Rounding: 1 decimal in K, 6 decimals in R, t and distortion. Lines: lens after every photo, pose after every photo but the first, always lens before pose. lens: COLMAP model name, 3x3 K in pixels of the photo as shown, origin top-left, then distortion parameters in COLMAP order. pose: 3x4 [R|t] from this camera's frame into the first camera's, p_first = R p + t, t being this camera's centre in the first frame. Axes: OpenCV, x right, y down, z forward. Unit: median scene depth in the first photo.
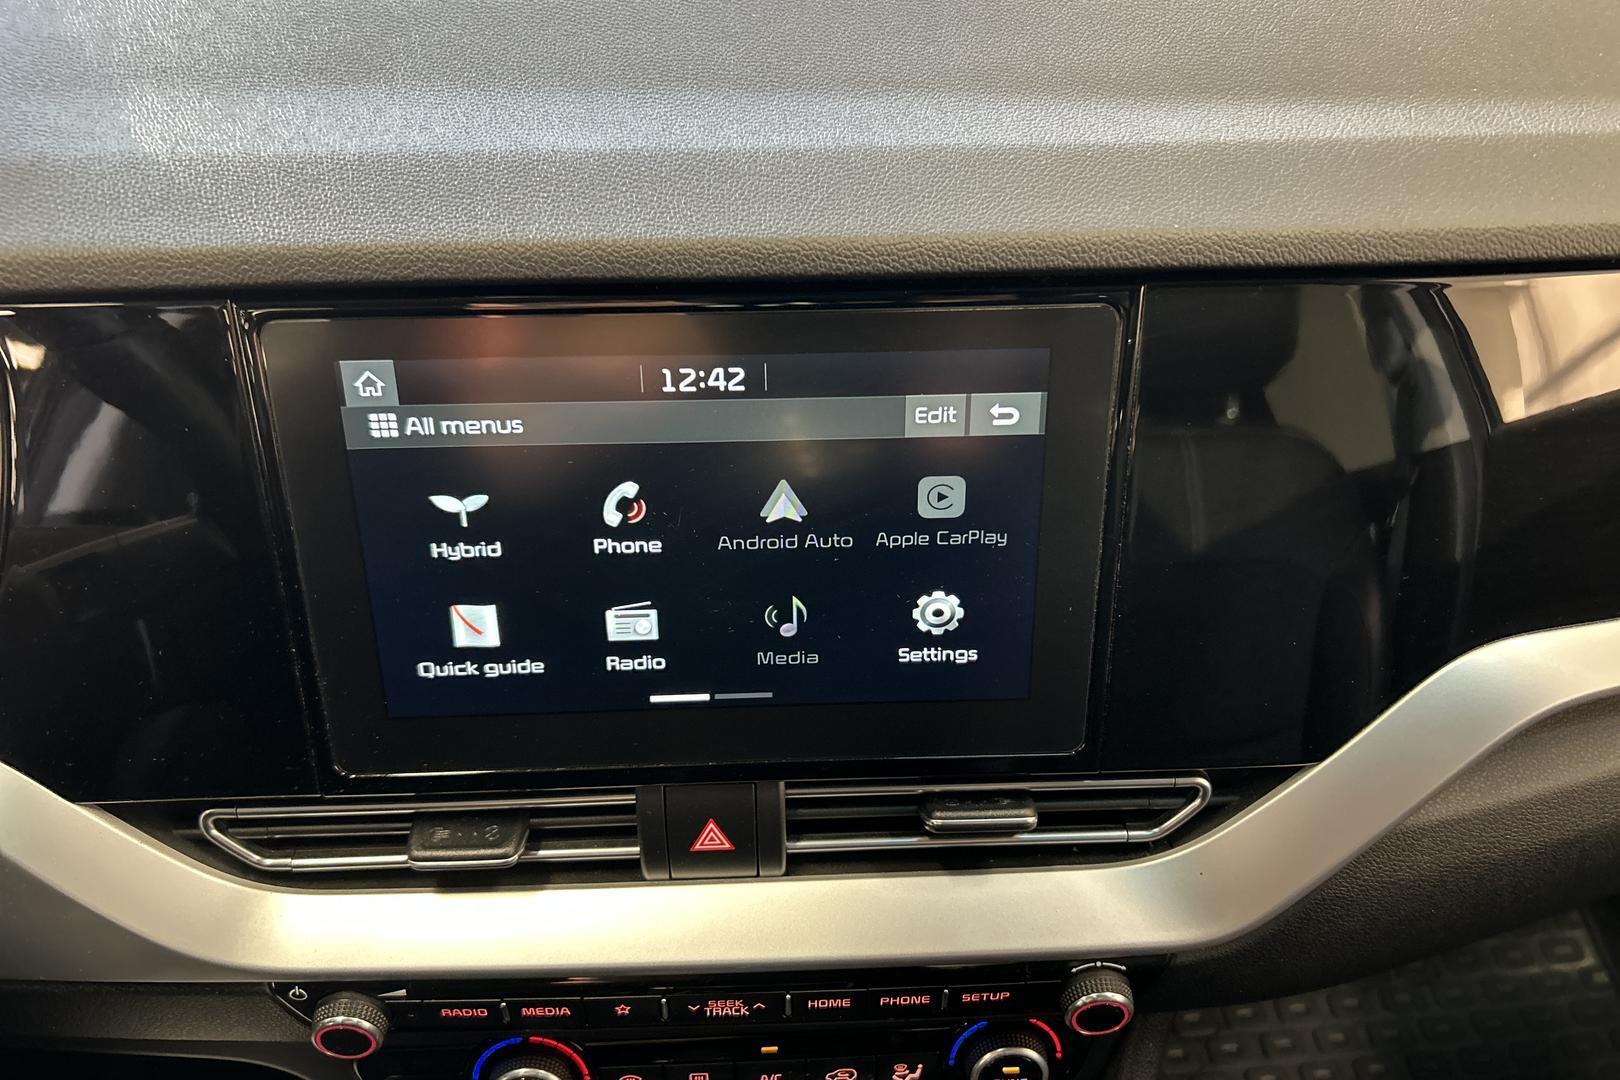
lens RADIAL K [[1254.7, 0, 804.8], [0, 1254.7, 541.6], [0, 0, 1]] dist [0.000186, -0.001055]
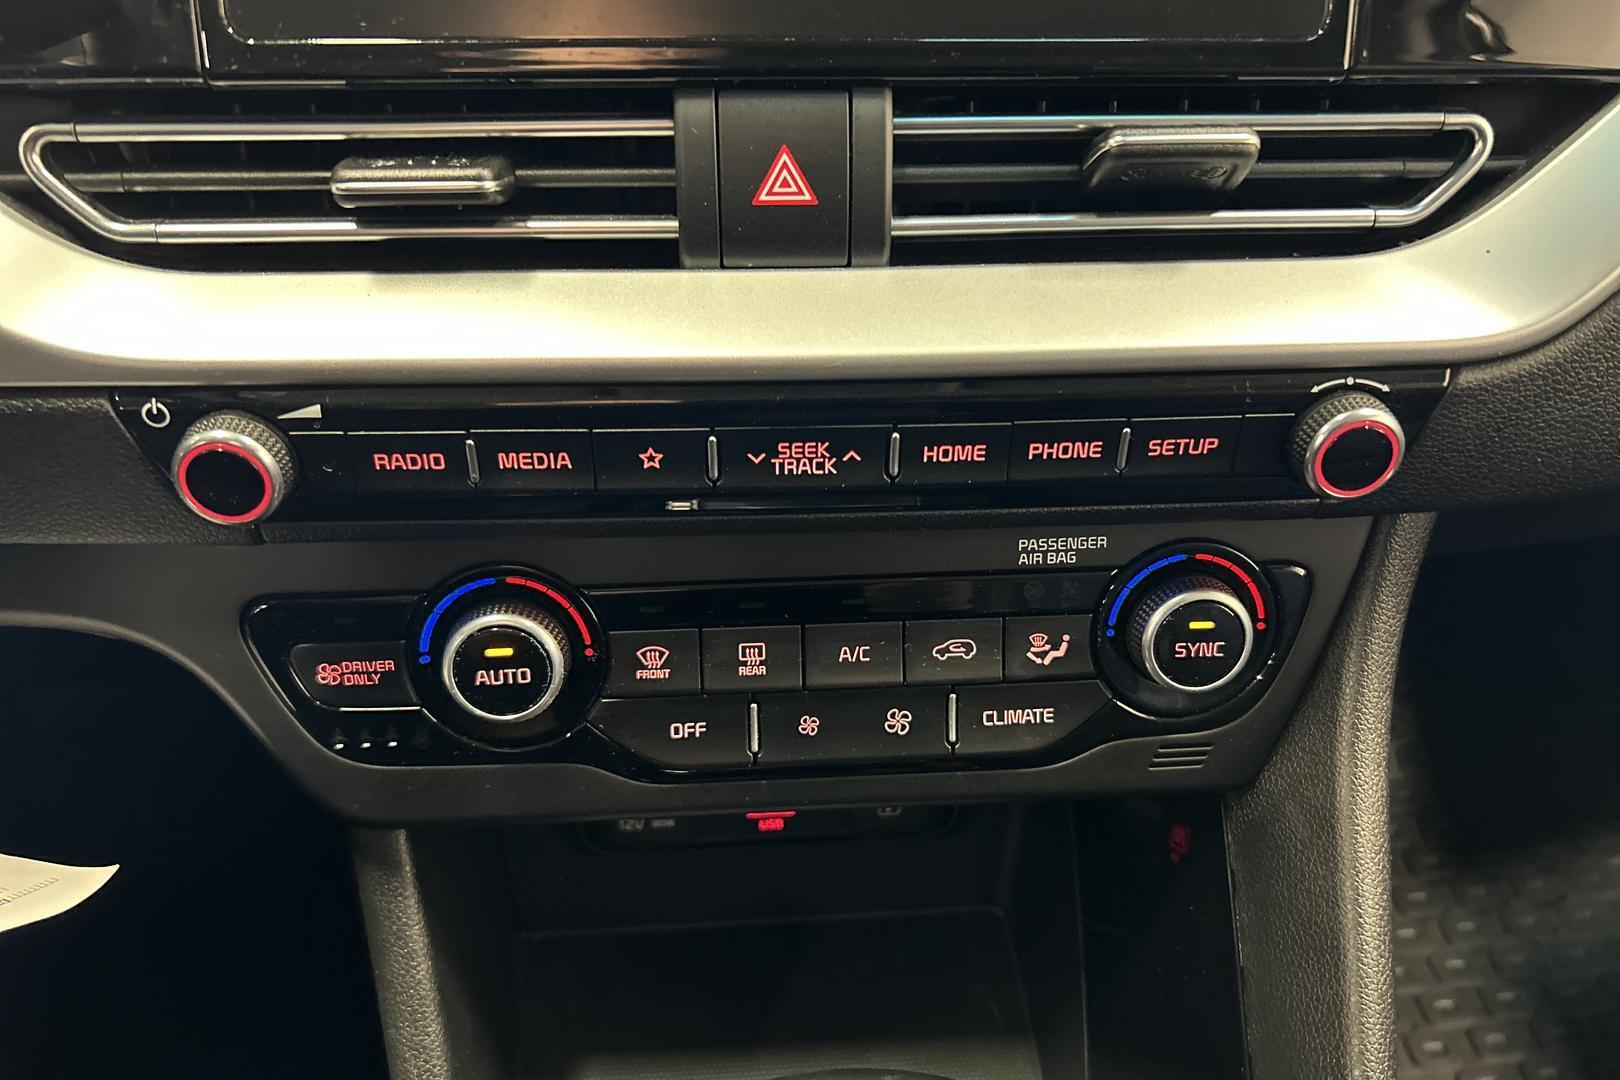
lens RADIAL K [[1254.7, 0, 814.5], [0, 1254.7, 539.6], [0, 0, 1]] dist [0.000186, -0.001055]
pose [[0.999483, -0.003998, 0.031909, -0.078769], [0.007759, 0.992906, -0.118646, 0.497624], [-0.031208, 0.118833, 0.992424, 0.338612]]
